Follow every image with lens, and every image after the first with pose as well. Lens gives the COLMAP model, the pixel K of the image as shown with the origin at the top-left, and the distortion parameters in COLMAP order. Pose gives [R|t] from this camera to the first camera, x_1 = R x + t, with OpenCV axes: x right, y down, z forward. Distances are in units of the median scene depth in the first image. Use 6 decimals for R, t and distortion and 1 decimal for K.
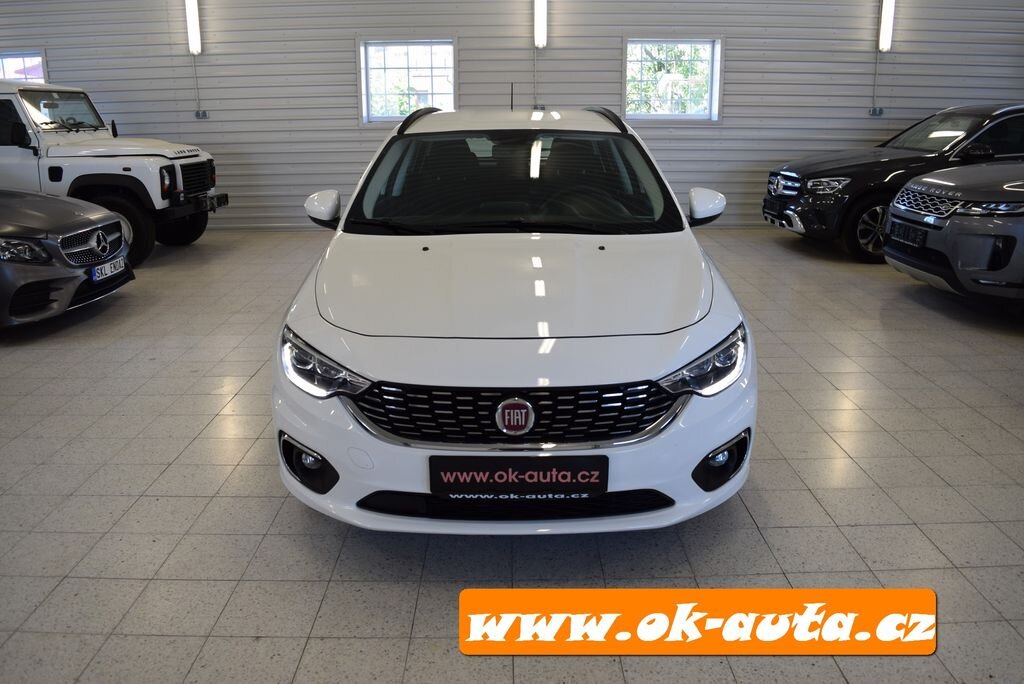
lens RADIAL K [[802.3, 0, 505.6], [0, 802.3, 321.8], [0, 0, 1]] dist [-0.084502, 0.010818]
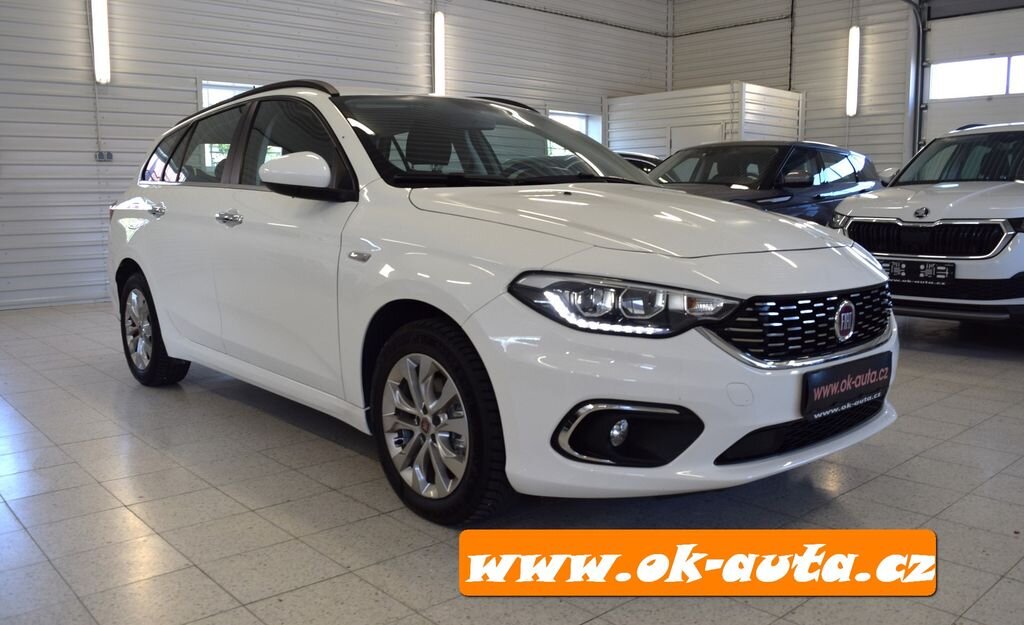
lens RADIAL K [[847.6, 0, 512.0], [0, 847.6, 312.5], [0, 0, 1]] dist [-0.088811, -0.000186]
pose [[0.745787, -0.082118, 0.661104, -0.683851], [0.171198, 0.982670, -0.071065, 0.079341], [-0.643811, 0.166179, 0.746921, 0.354618]]
